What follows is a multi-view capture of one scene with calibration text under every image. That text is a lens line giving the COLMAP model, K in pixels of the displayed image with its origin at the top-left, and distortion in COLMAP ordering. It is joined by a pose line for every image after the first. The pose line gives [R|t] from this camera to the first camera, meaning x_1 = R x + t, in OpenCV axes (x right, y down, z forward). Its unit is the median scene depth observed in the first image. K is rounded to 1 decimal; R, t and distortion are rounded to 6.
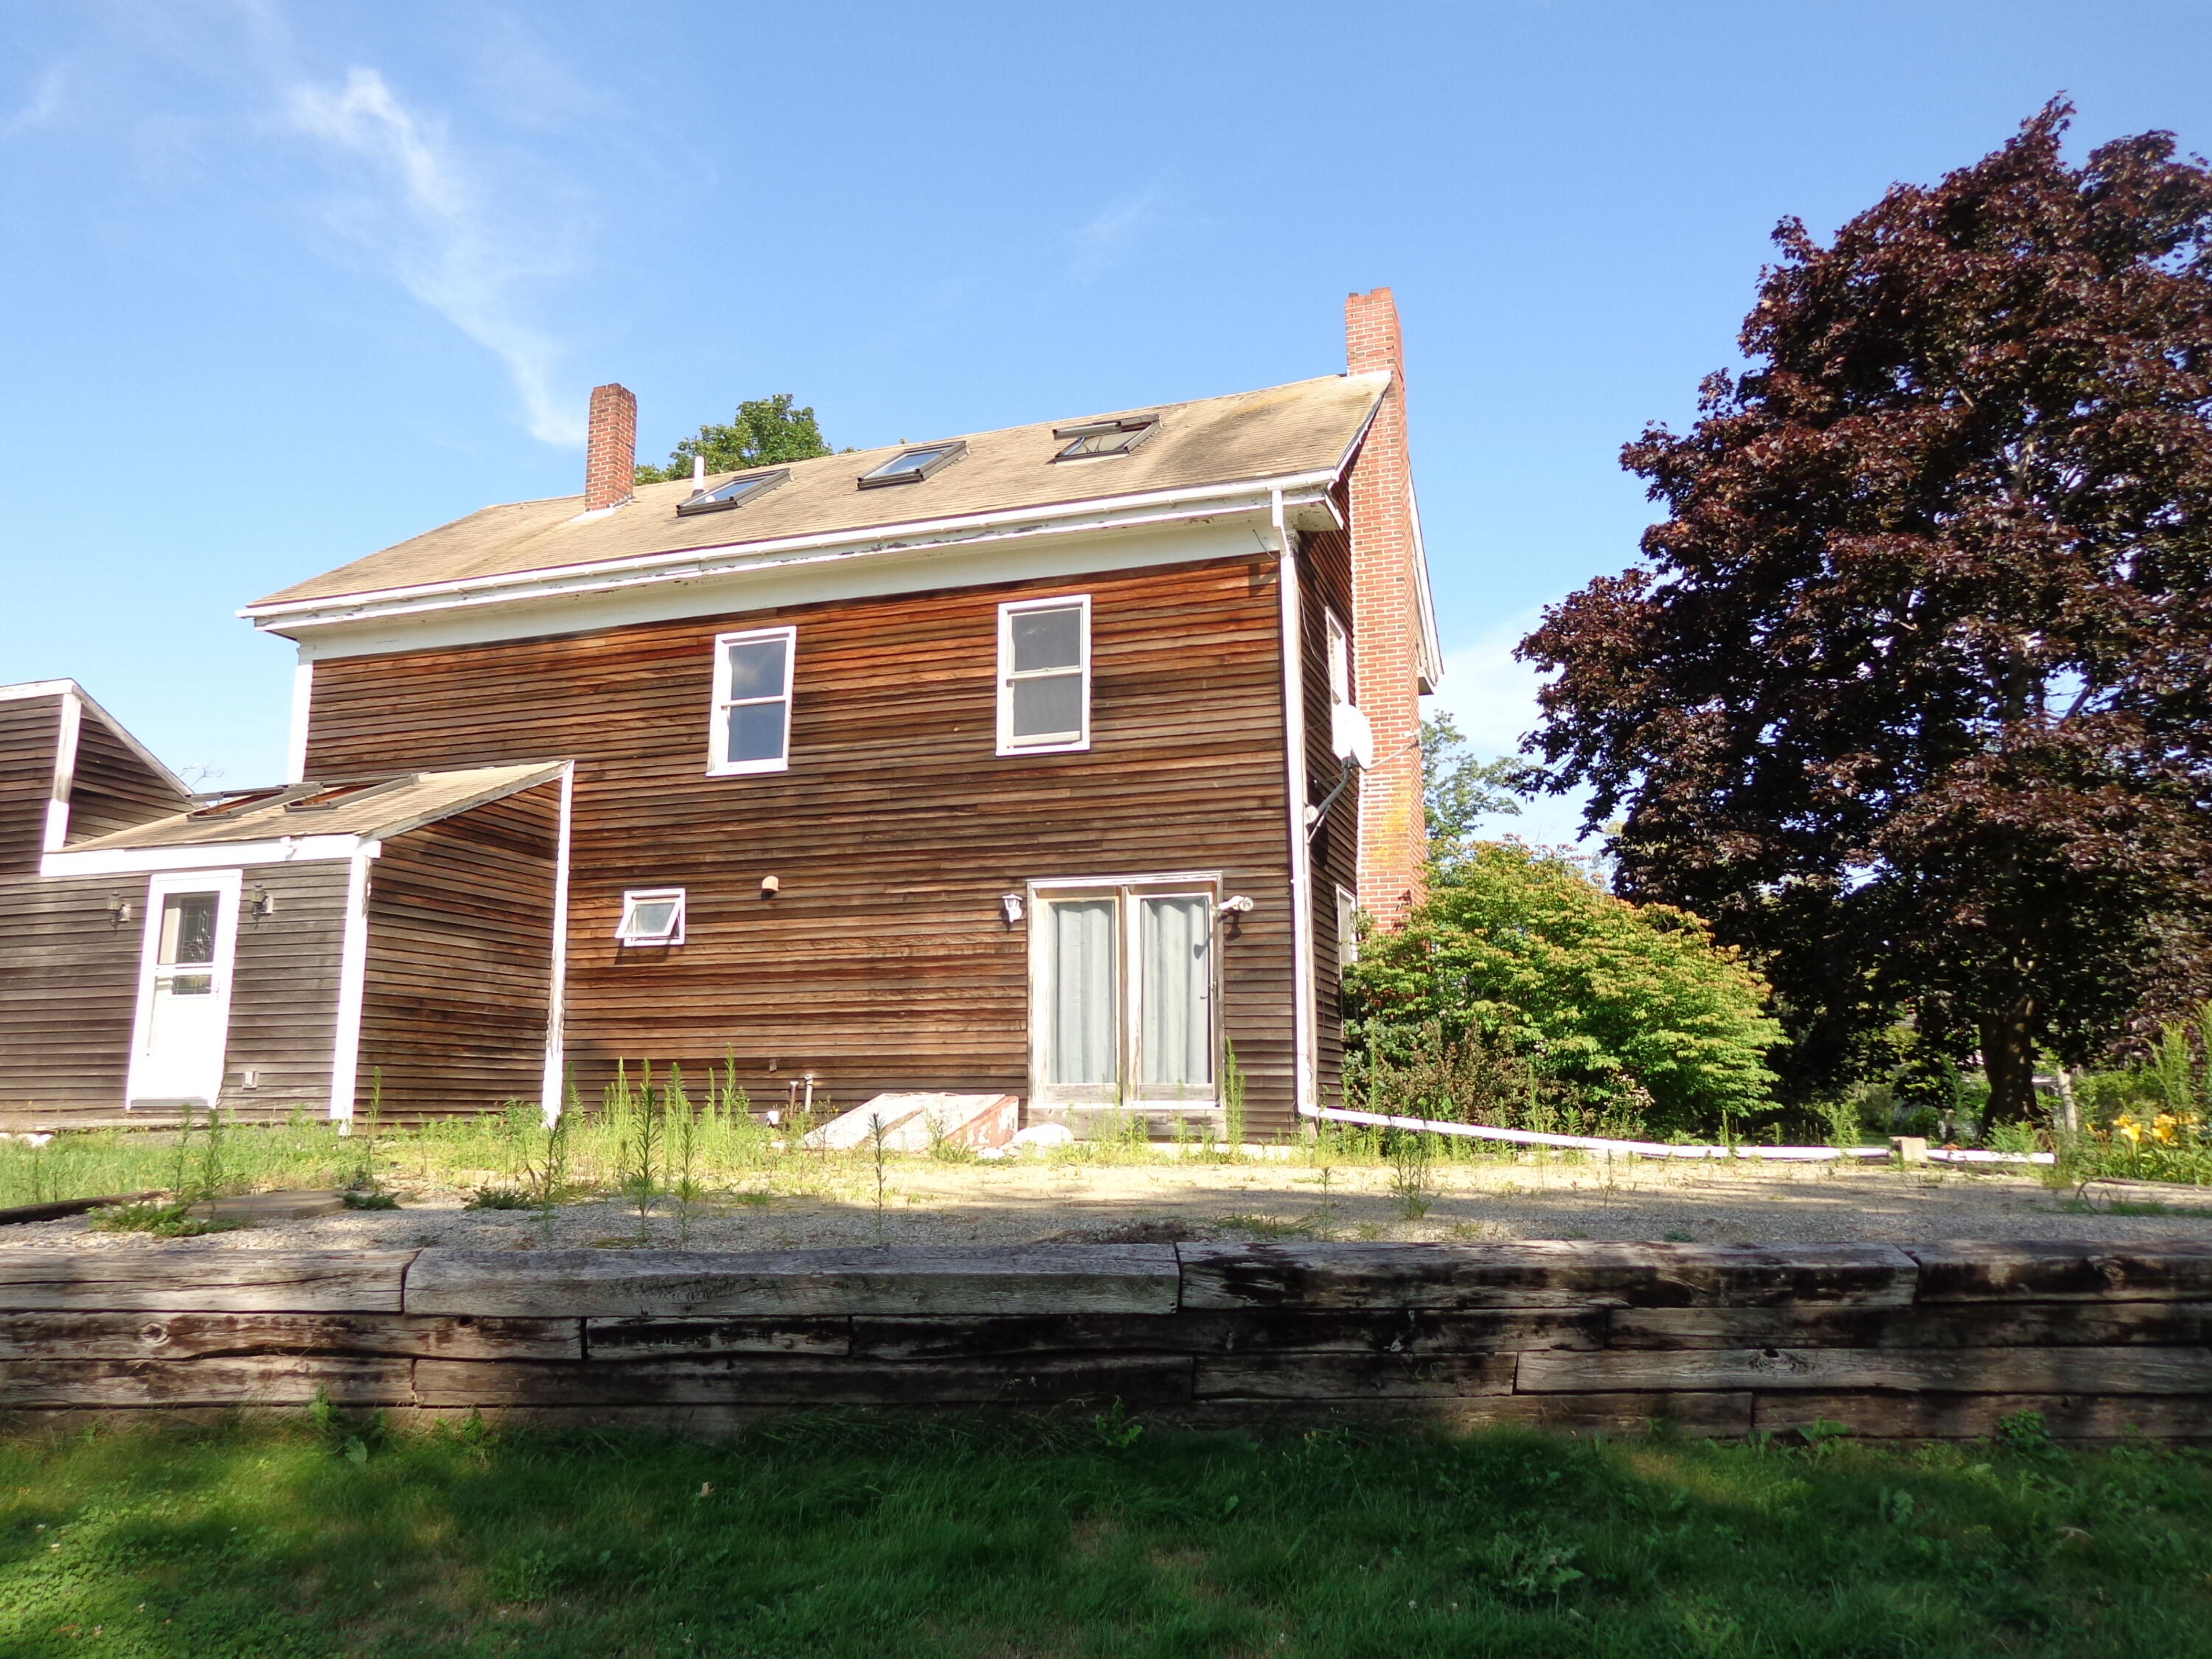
lens RADIAL K [[1594.7, 0, 1106.0], [0, 1594.7, 829.5], [0, 0, 1]] dist [-0.003241, 0.002685]
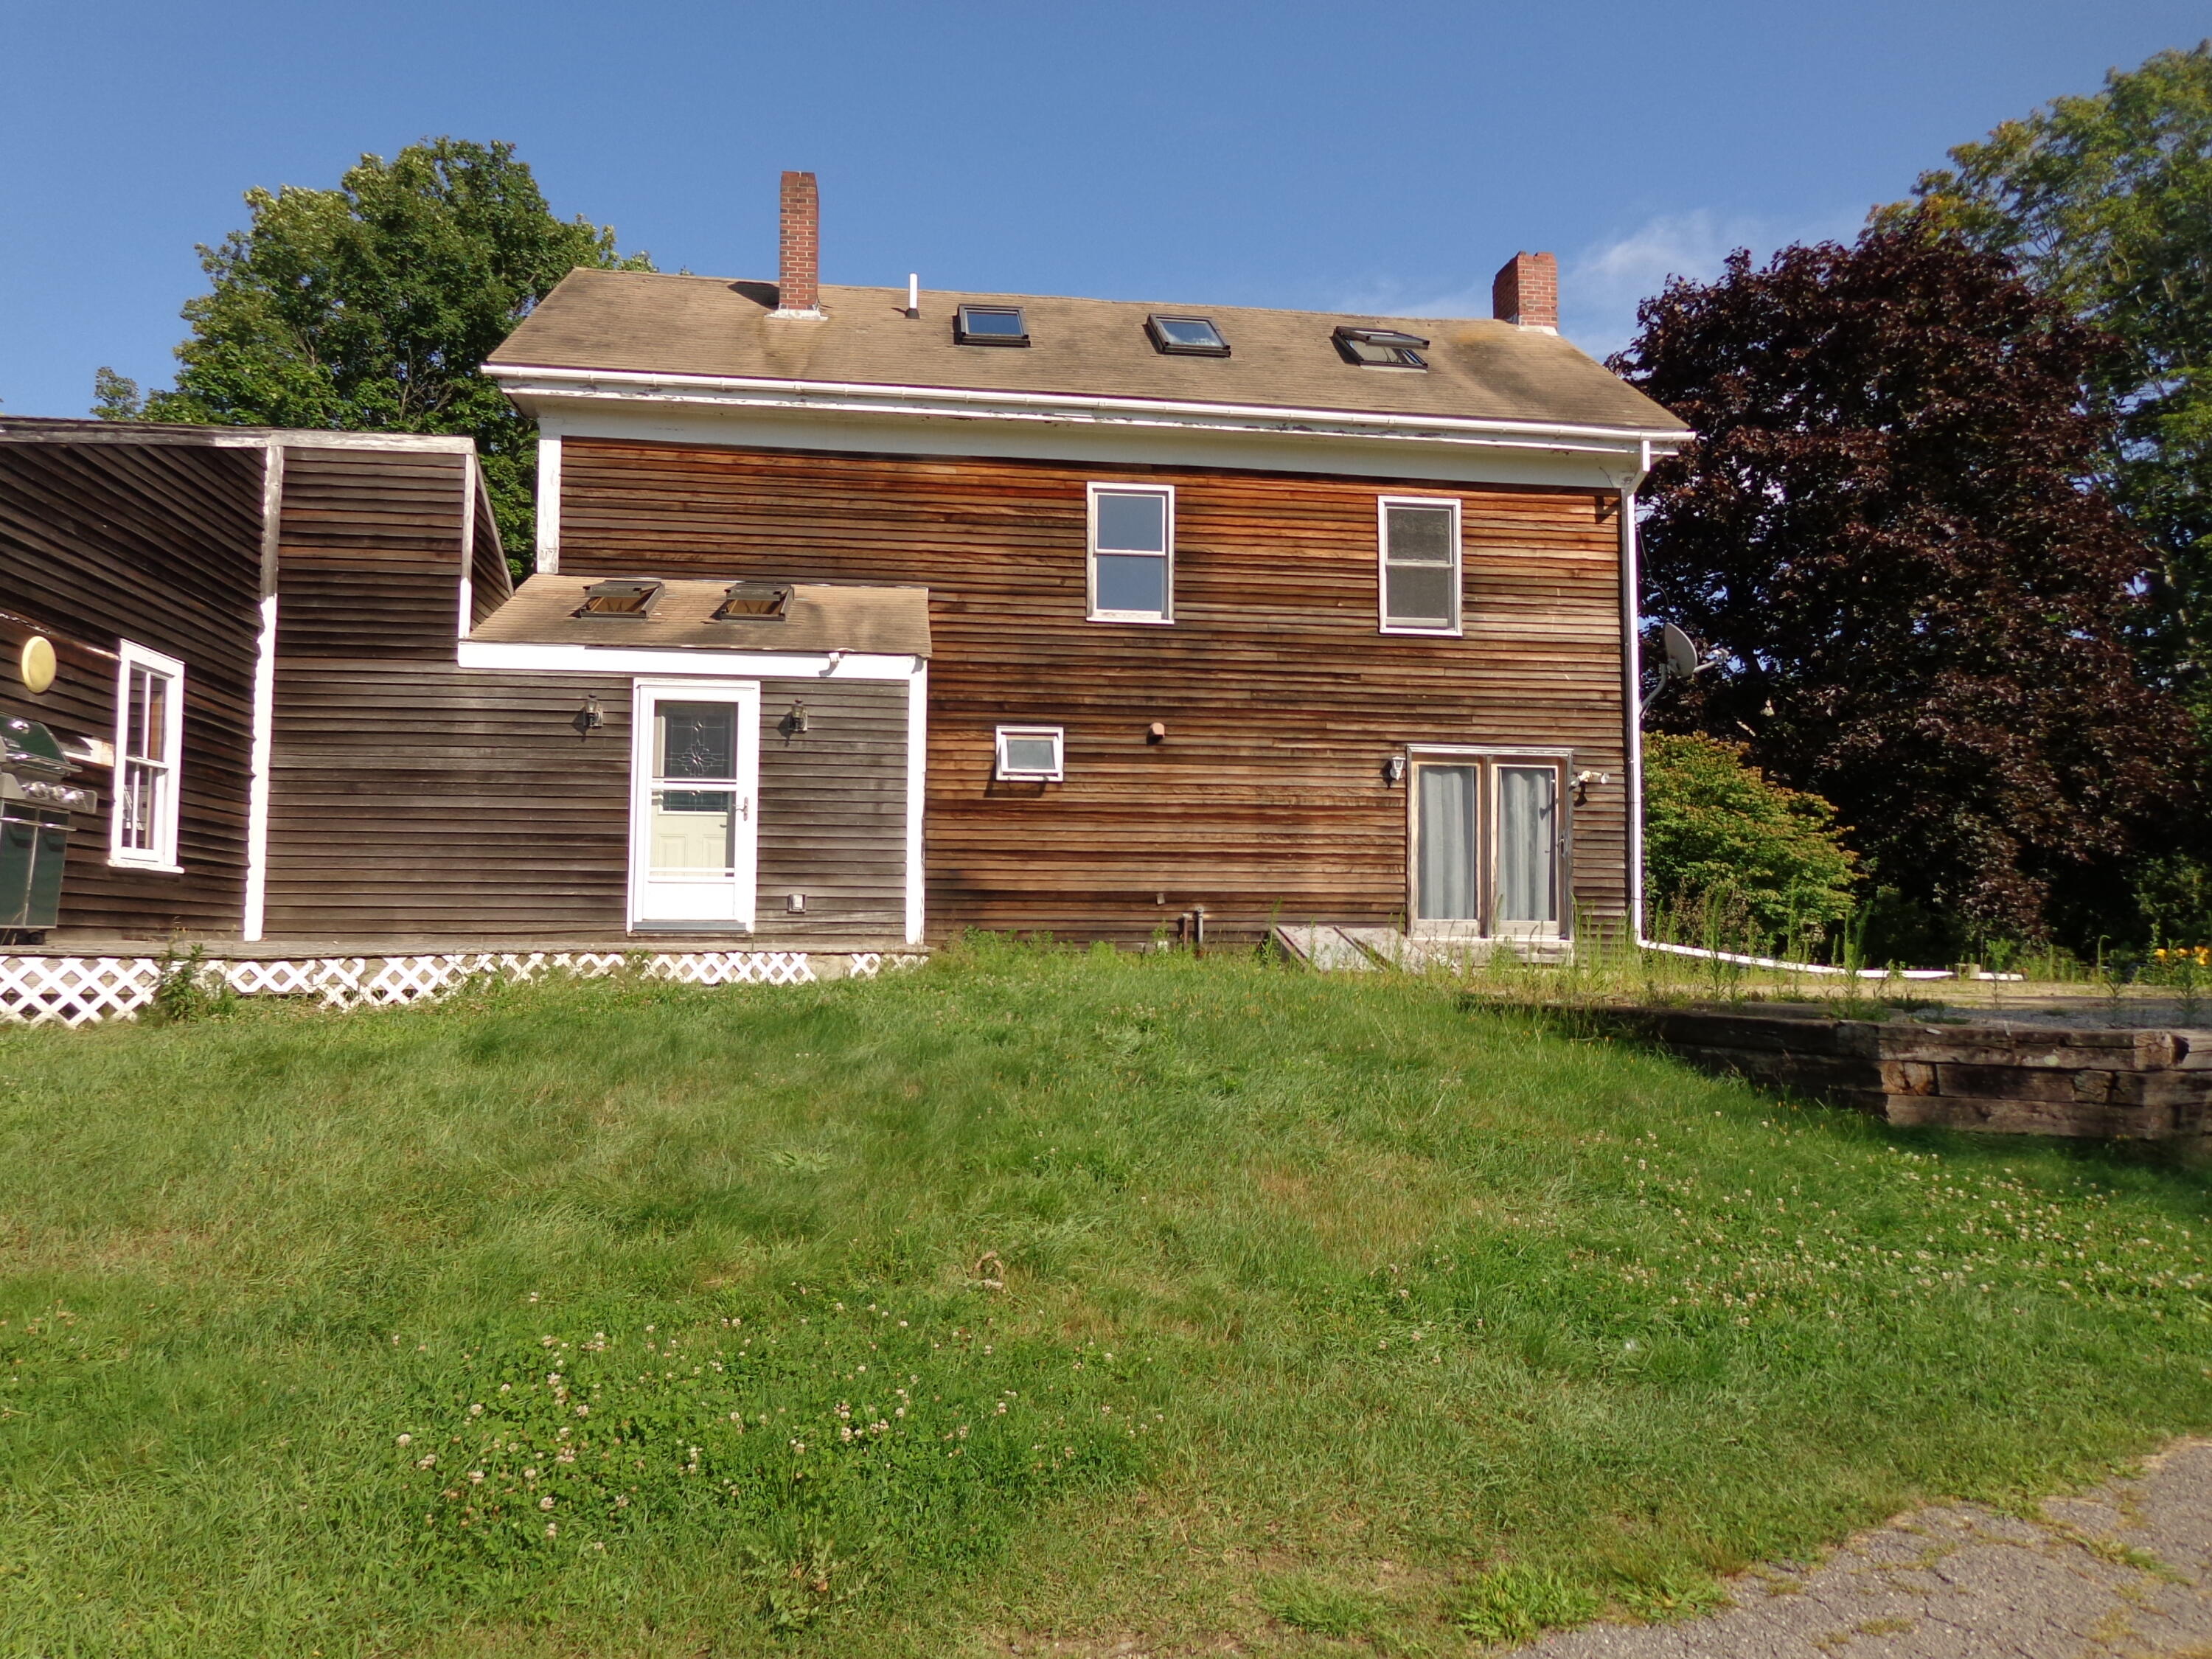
lens RADIAL K [[1594.7, 0, 1106.0], [0, 1594.7, 829.5], [0, 0, 1]] dist [-0.003241, 0.002685]
pose [[0.893507, 0.039894, 0.447273, -0.734628], [-0.084197, 0.993264, 0.079605, 0.018719], [-0.441084, -0.108786, 0.890848, 0.060754]]
